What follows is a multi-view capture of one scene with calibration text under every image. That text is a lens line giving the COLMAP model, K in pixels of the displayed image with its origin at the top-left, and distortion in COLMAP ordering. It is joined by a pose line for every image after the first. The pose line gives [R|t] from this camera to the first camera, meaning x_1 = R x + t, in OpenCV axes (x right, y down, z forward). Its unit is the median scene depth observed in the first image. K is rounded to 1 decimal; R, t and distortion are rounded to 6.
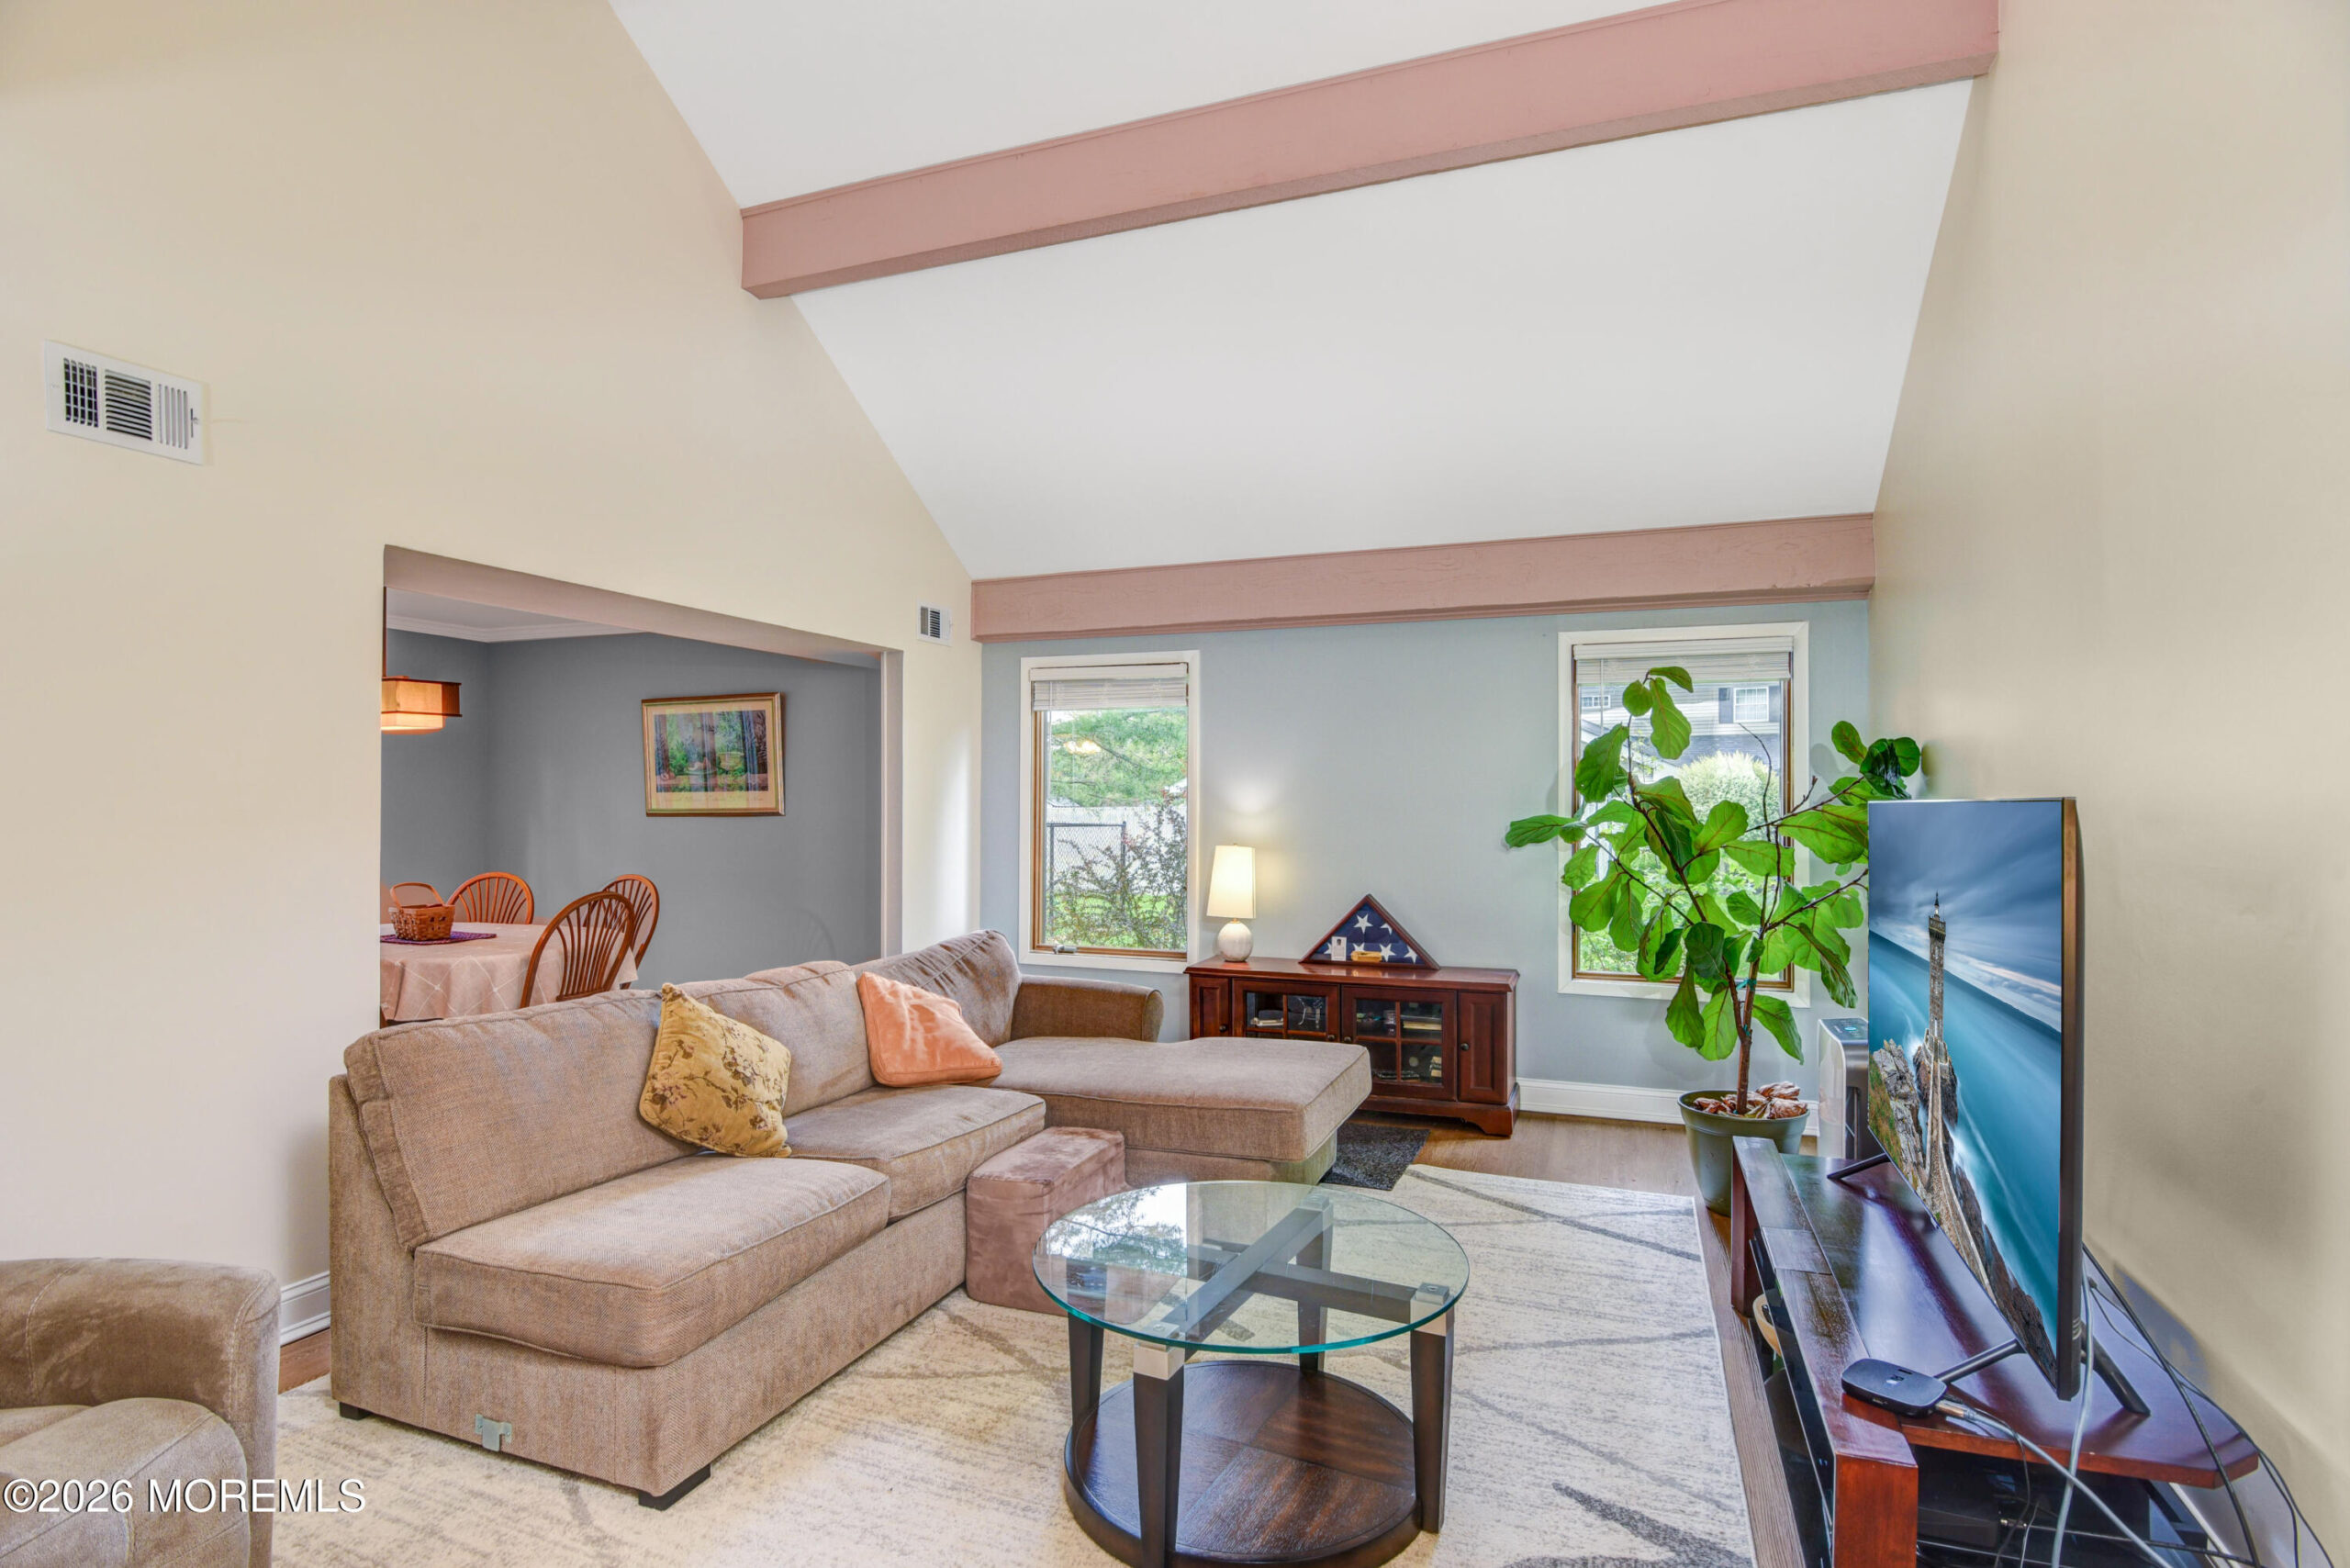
lens RADIAL K [[1149.6, 0, 1179.8], [0, 1149.6, 805.4], [0, 0, 1]] dist [-0.017118, 0.000364]
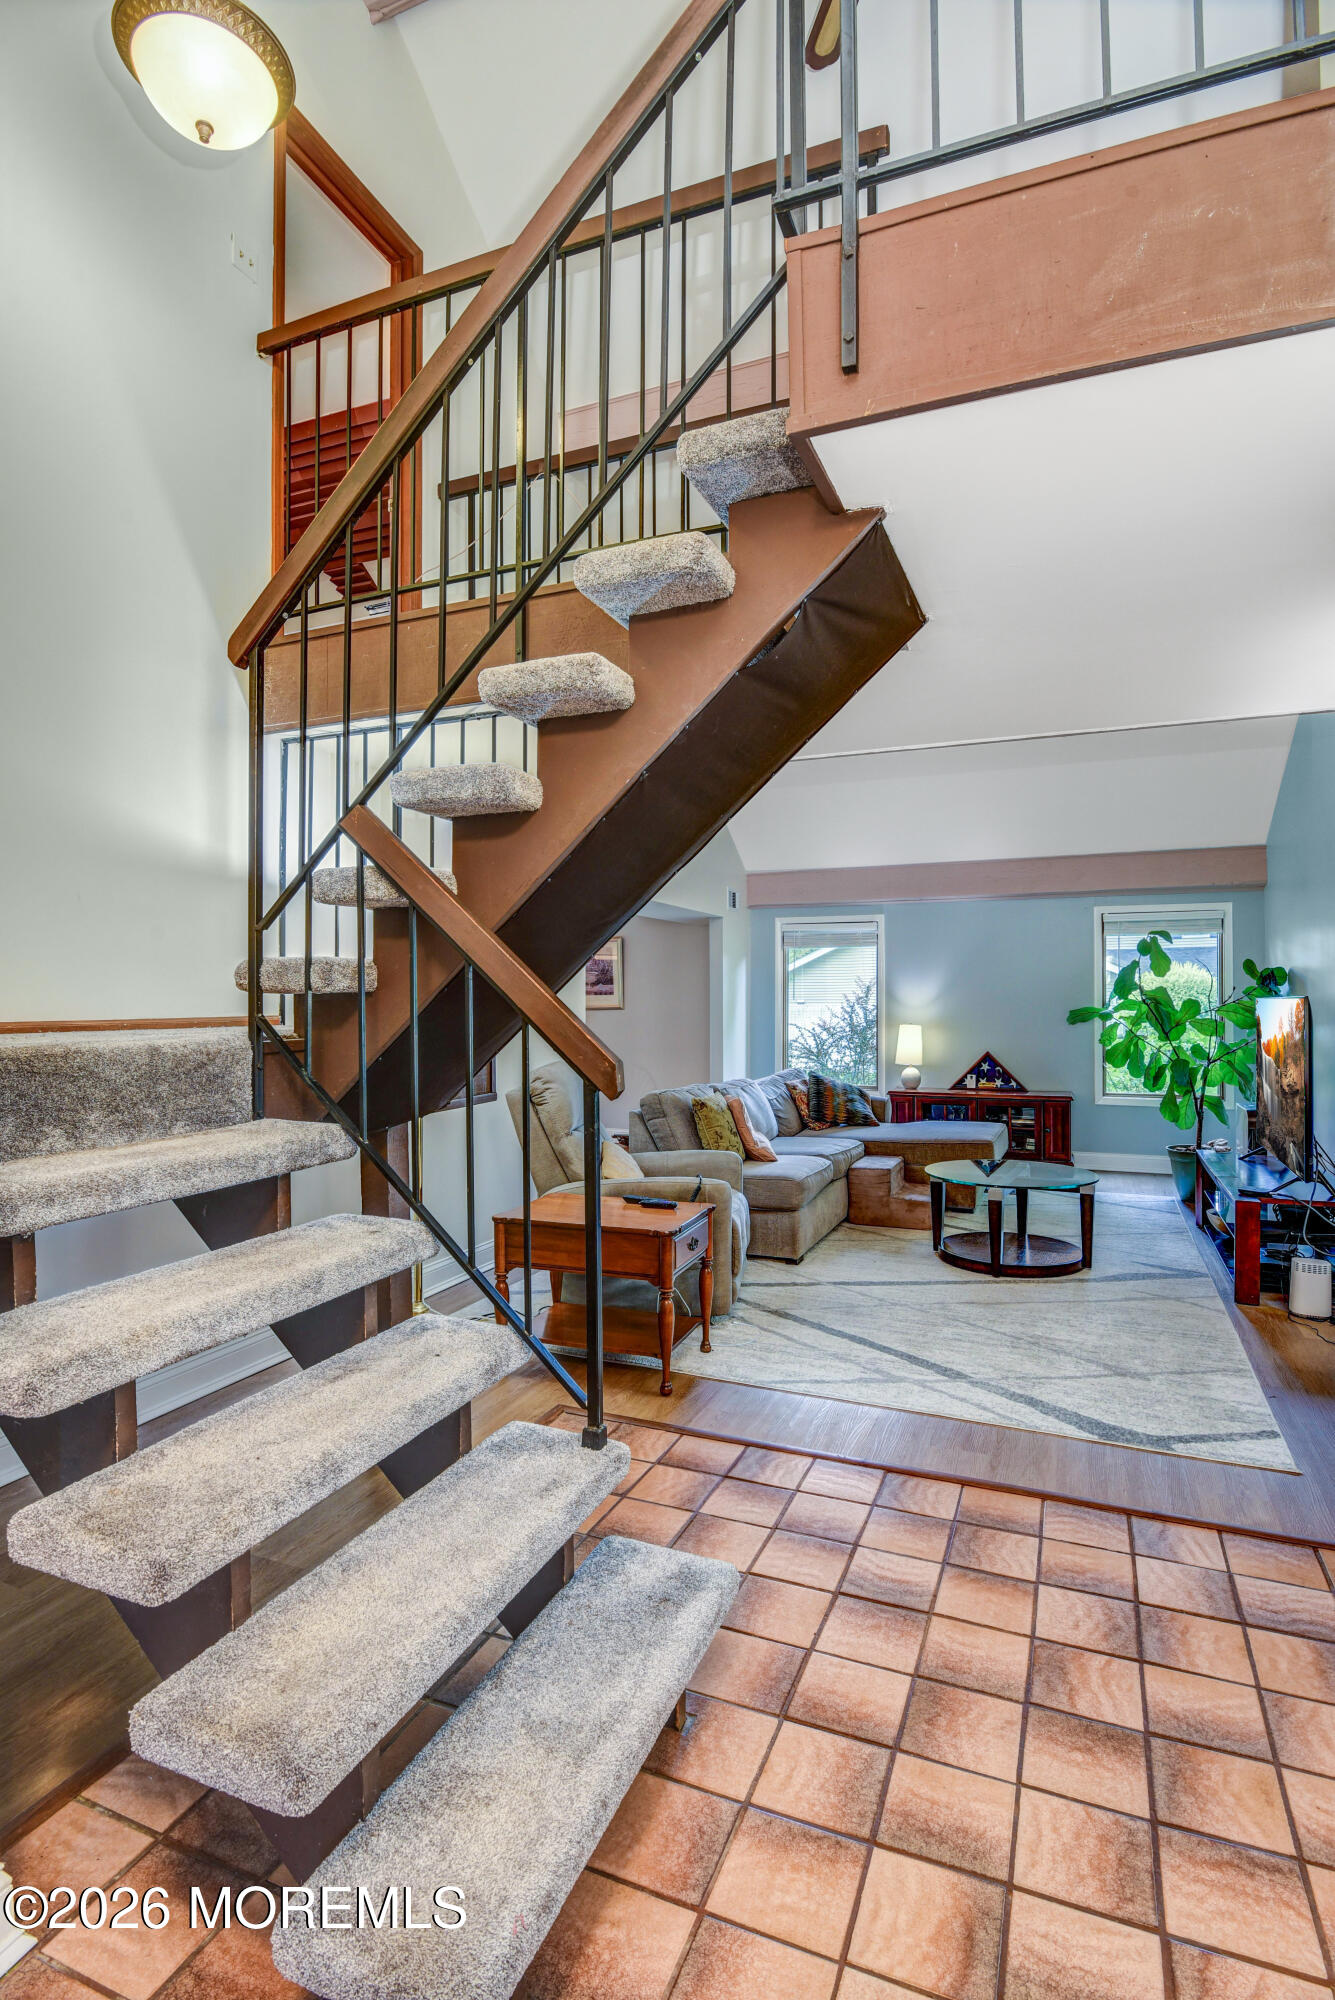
lens RADIAL K [[978.4, 0, 679.8], [0, 978.4, 1005.4], [0, 0, 1]] dist [-0.017118, 0.000364]
pose [[0.999660, -0.004612, -0.025658, -0.328449], [0.004617, 0.999989, 0.000151, 0.003302], [0.025657, -0.000269, 0.999671, -0.642164]]
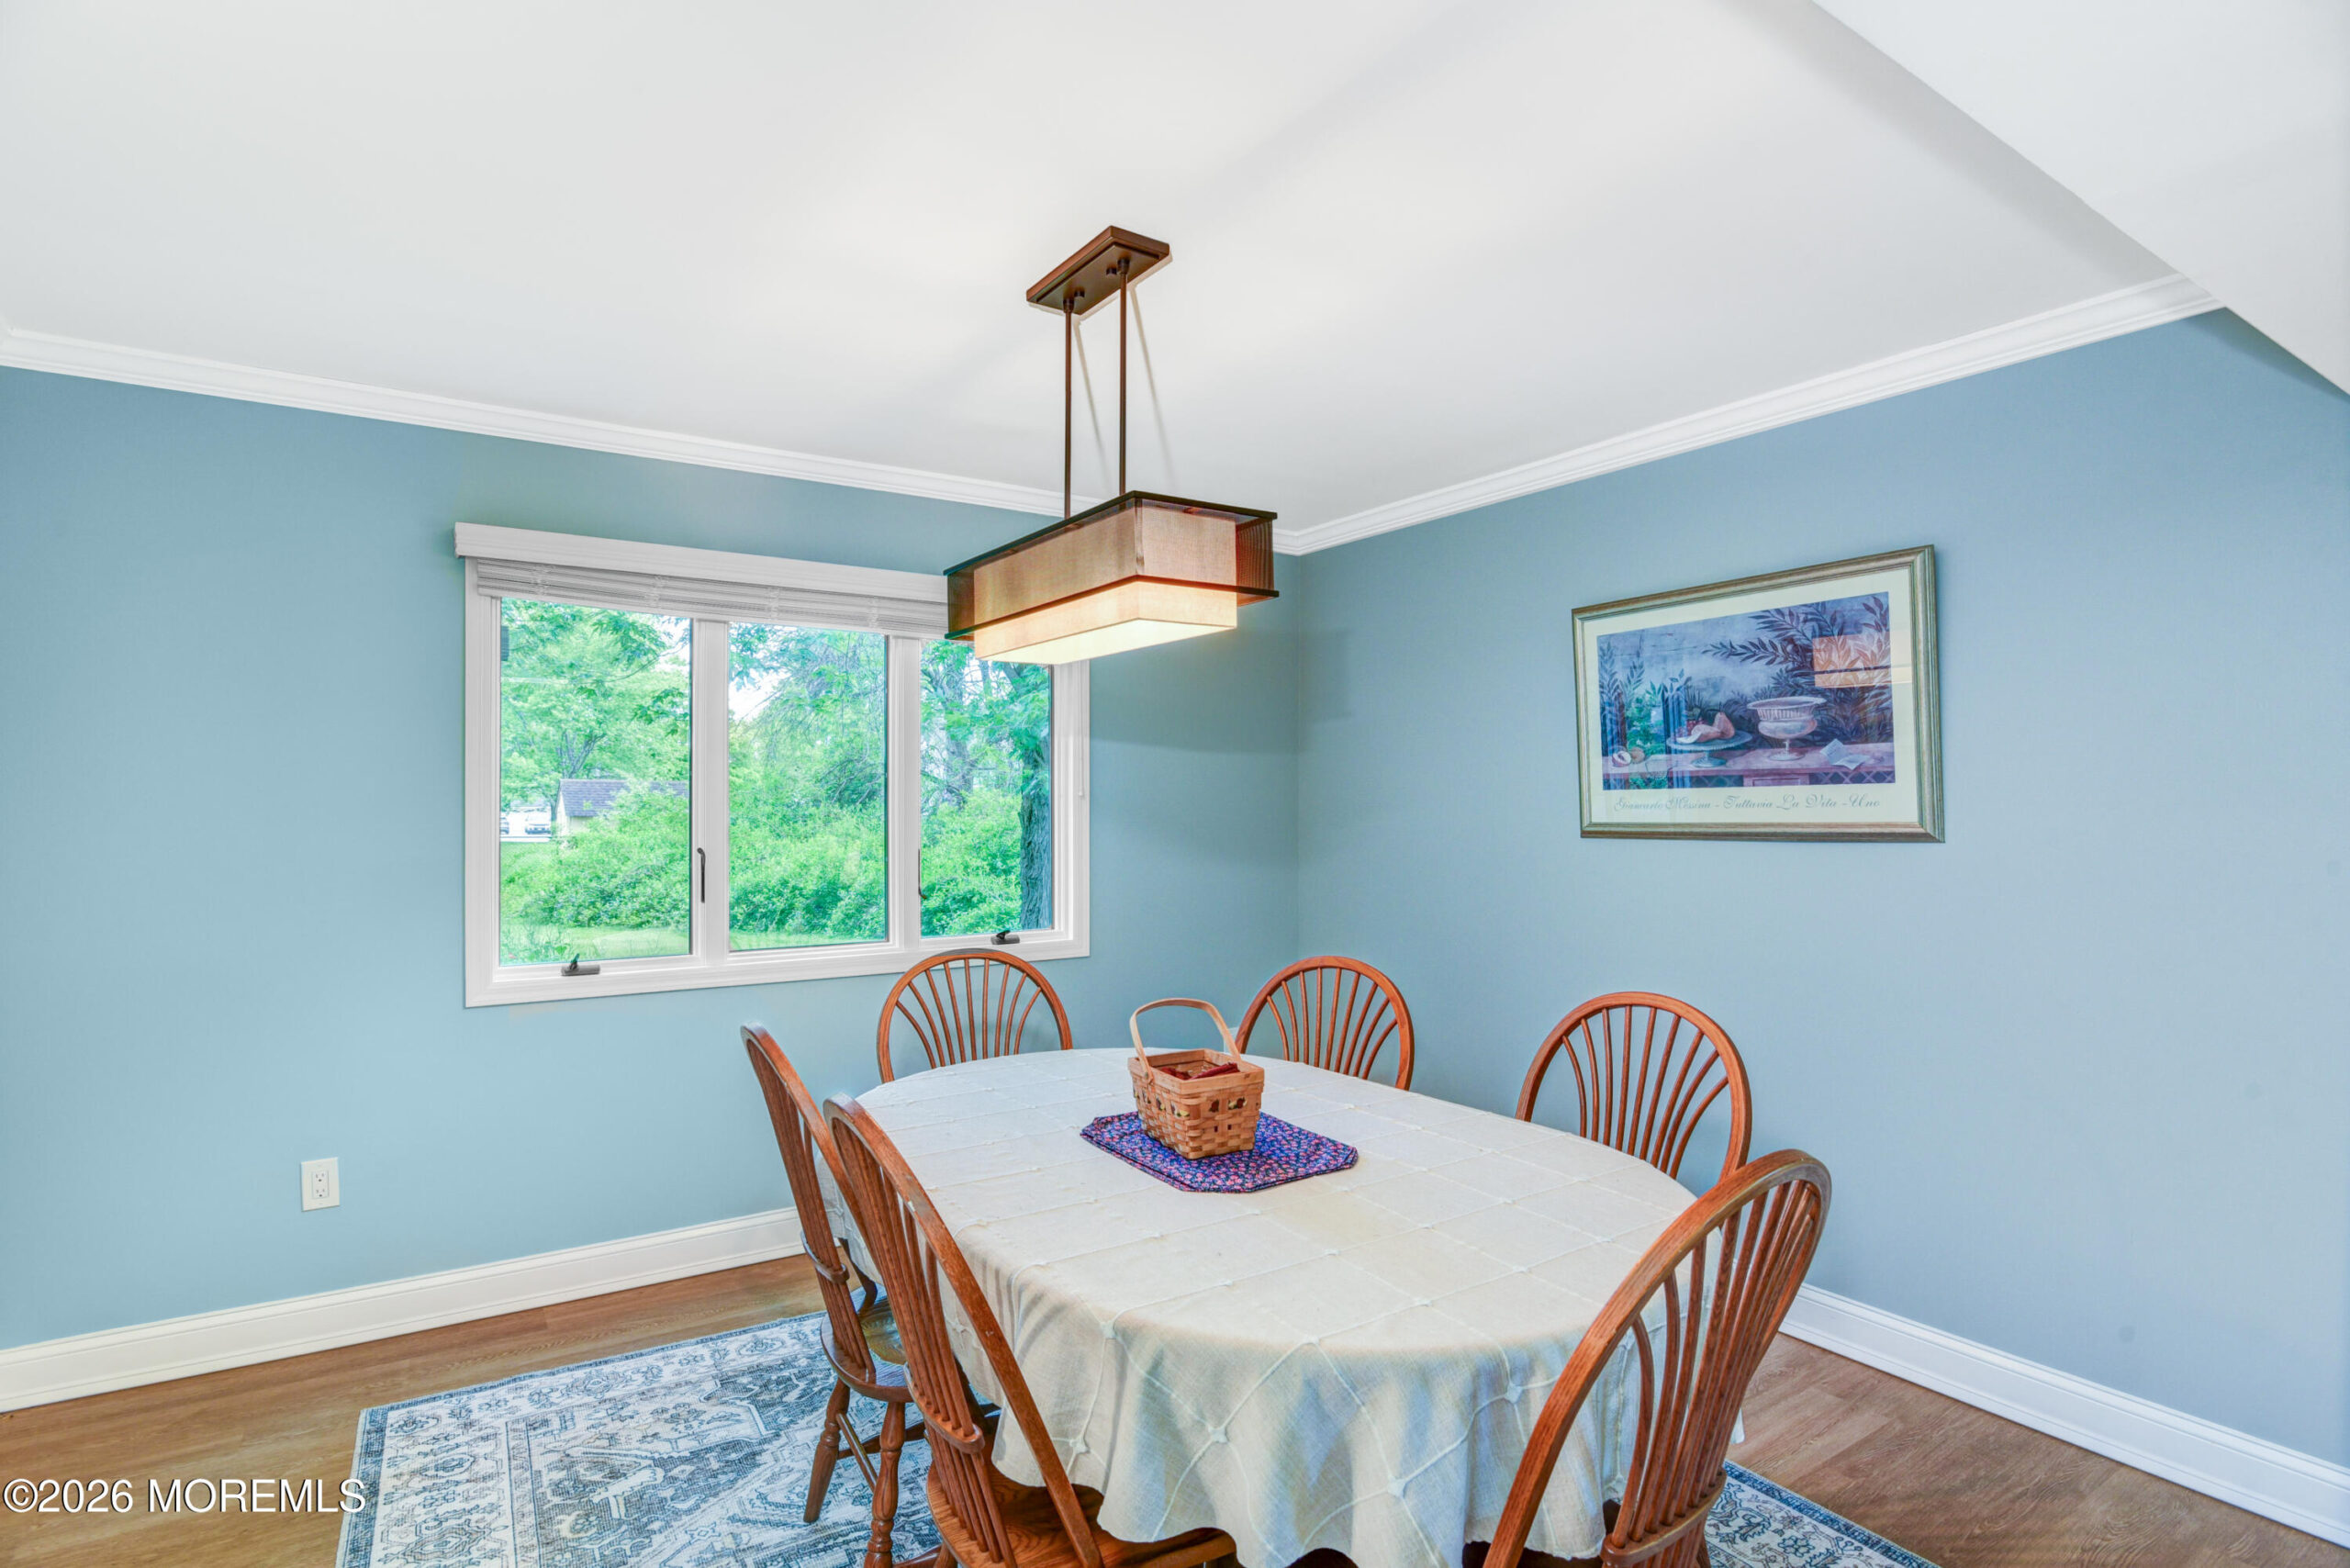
lens RADIAL K [[1174.6, 0, 1179.0], [0, 1174.6, 809.6], [0, 0, 1]] dist [-0.002563, -0.000654]
pose [[0.815117, -0.003182, -0.579288, -0.475318], [0.004914, 0.999987, 0.001421, -0.007065], [0.579276, -0.004005, 0.815122, 0.730515]]
